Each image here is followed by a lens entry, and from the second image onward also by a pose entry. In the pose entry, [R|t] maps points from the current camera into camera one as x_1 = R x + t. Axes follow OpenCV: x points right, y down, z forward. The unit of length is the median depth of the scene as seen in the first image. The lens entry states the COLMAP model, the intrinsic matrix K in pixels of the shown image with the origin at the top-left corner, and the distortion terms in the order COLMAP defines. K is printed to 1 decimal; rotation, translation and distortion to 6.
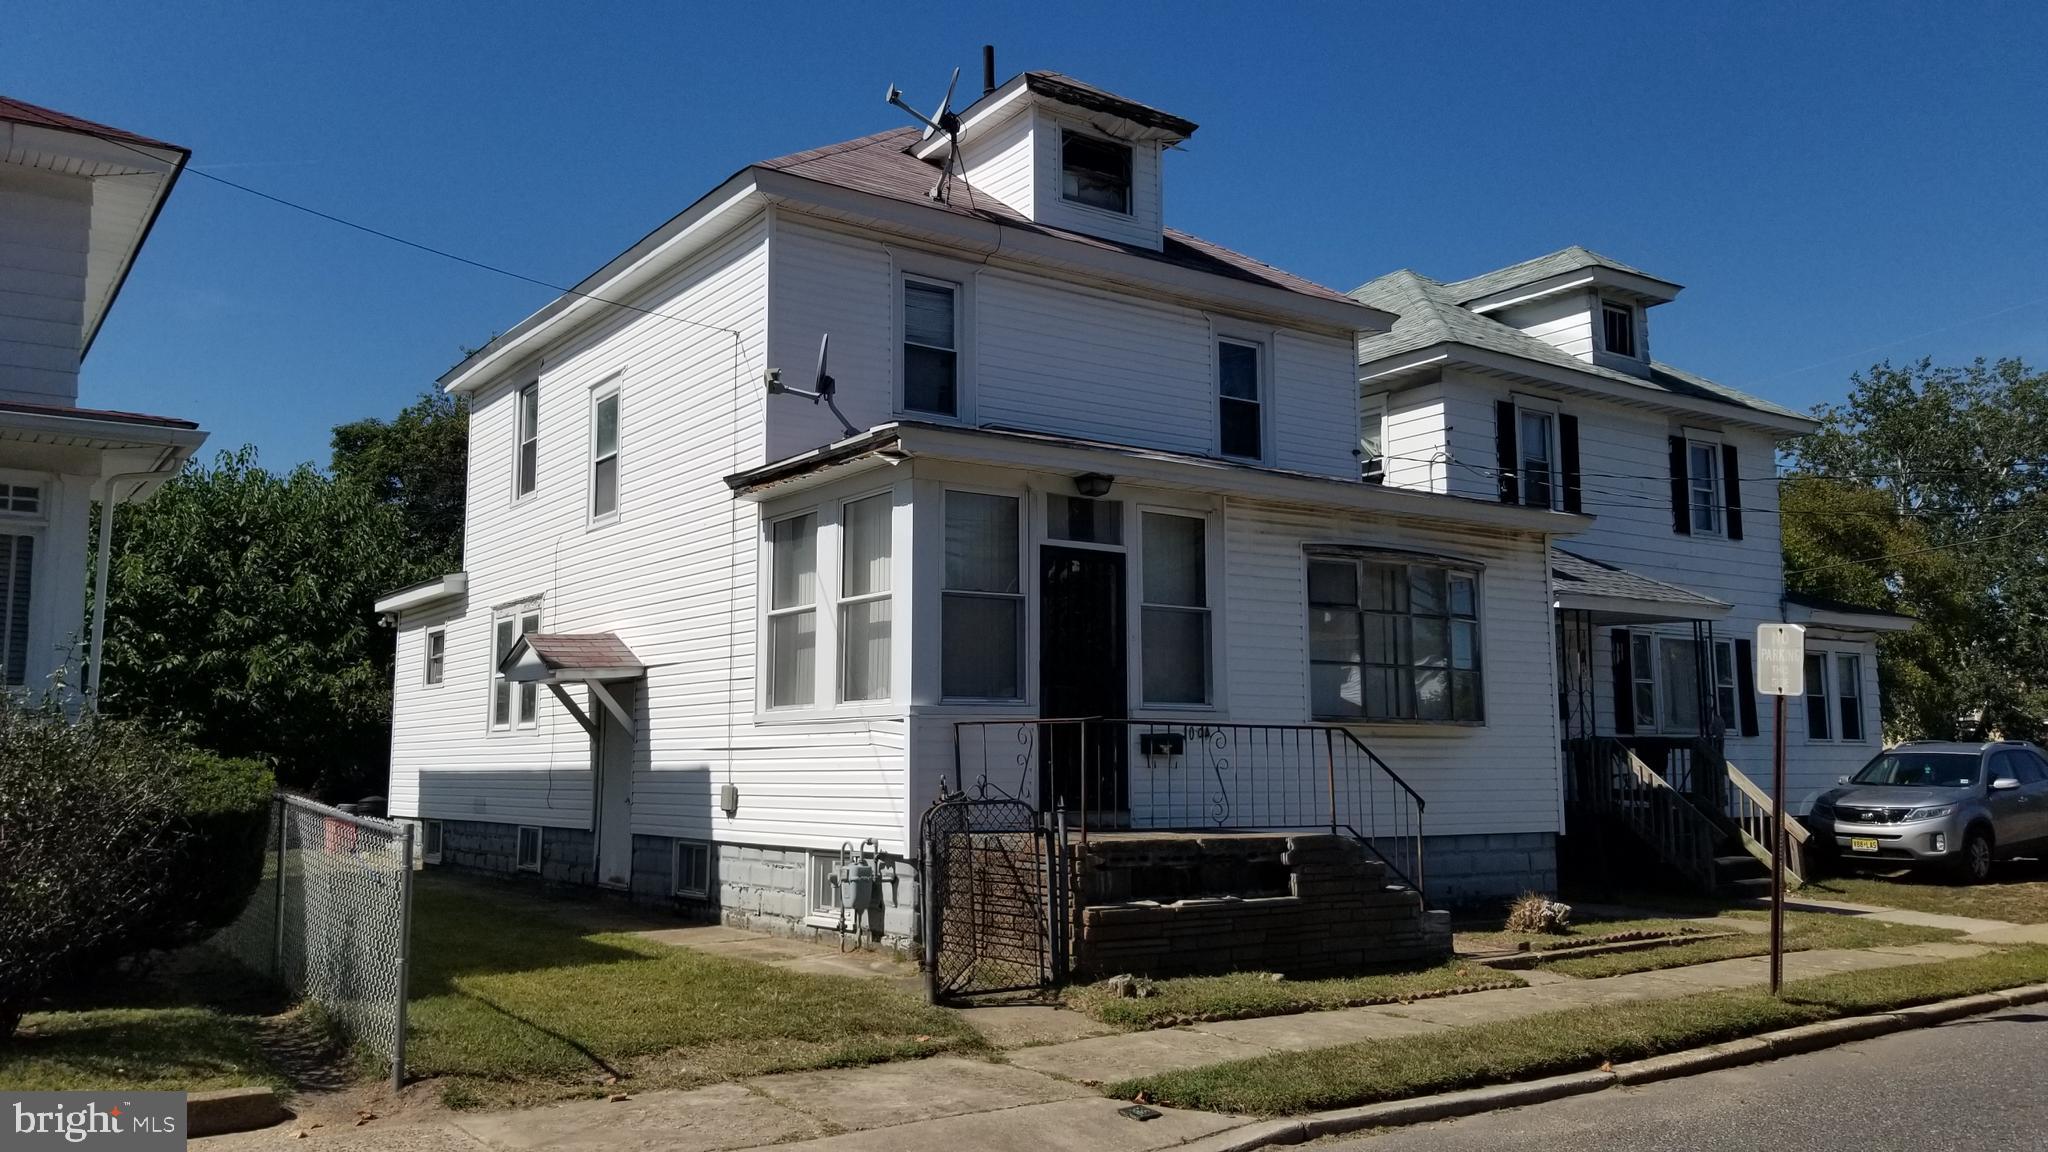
lens RADIAL K [[1624.8, 0, 1024.0], [0, 1624.8, 576.0], [0, 0, 1]] dist [0.127492, -0.274301]
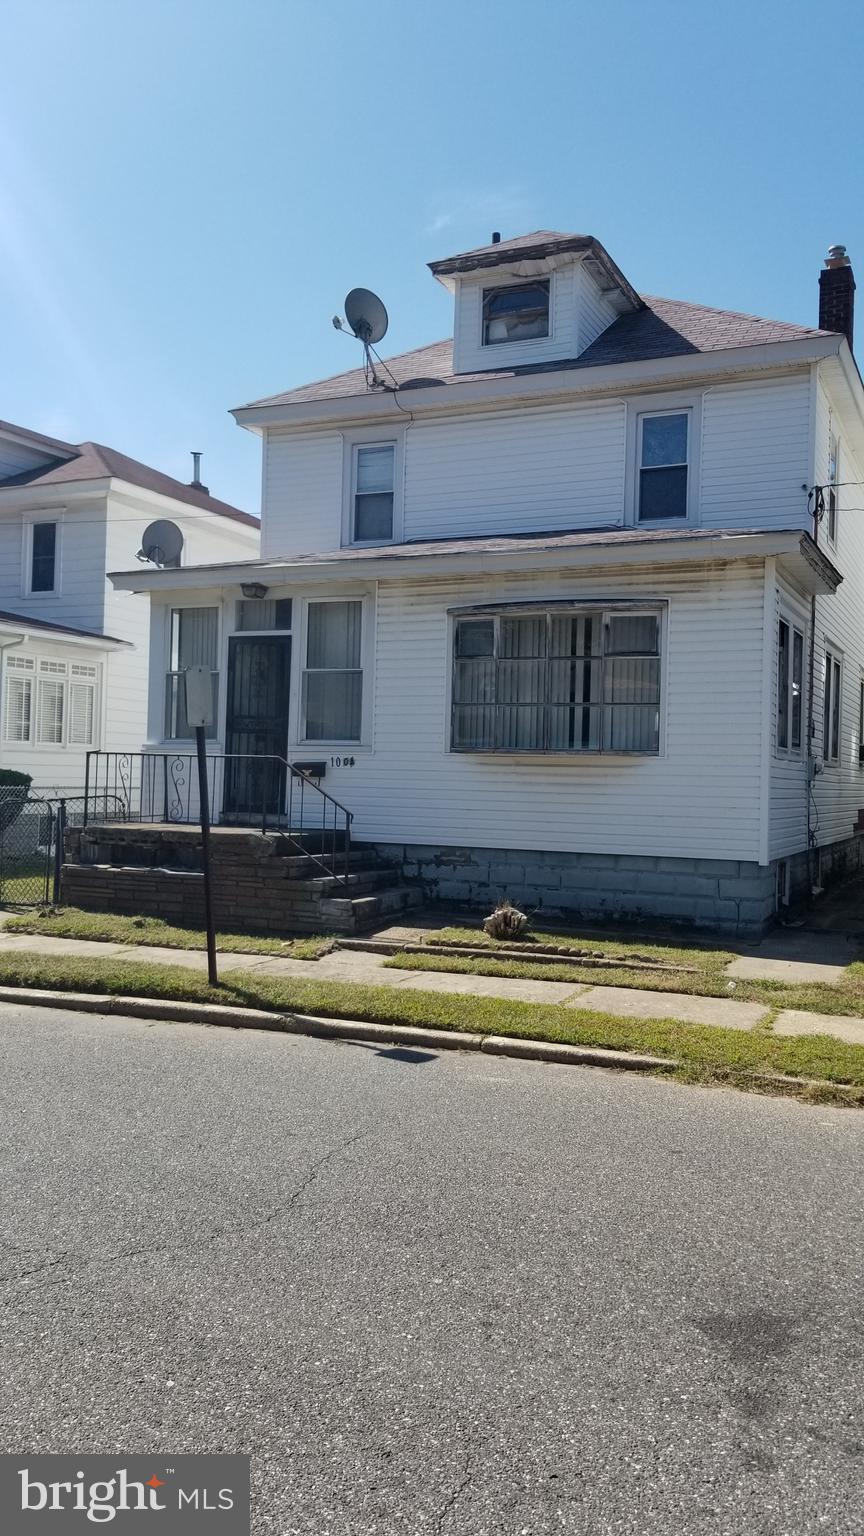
lens RADIAL K [[1218.6, 0, 432.0], [0, 1218.6, 768.0], [0, 0, 1]] dist [0.127492, -0.274301]
pose [[0.502653, 0.007491, -0.864456, 0.971933], [0.077967, 0.995495, 0.053961, 0.049593], [0.860965, -0.094522, 0.499804, 0.523507]]
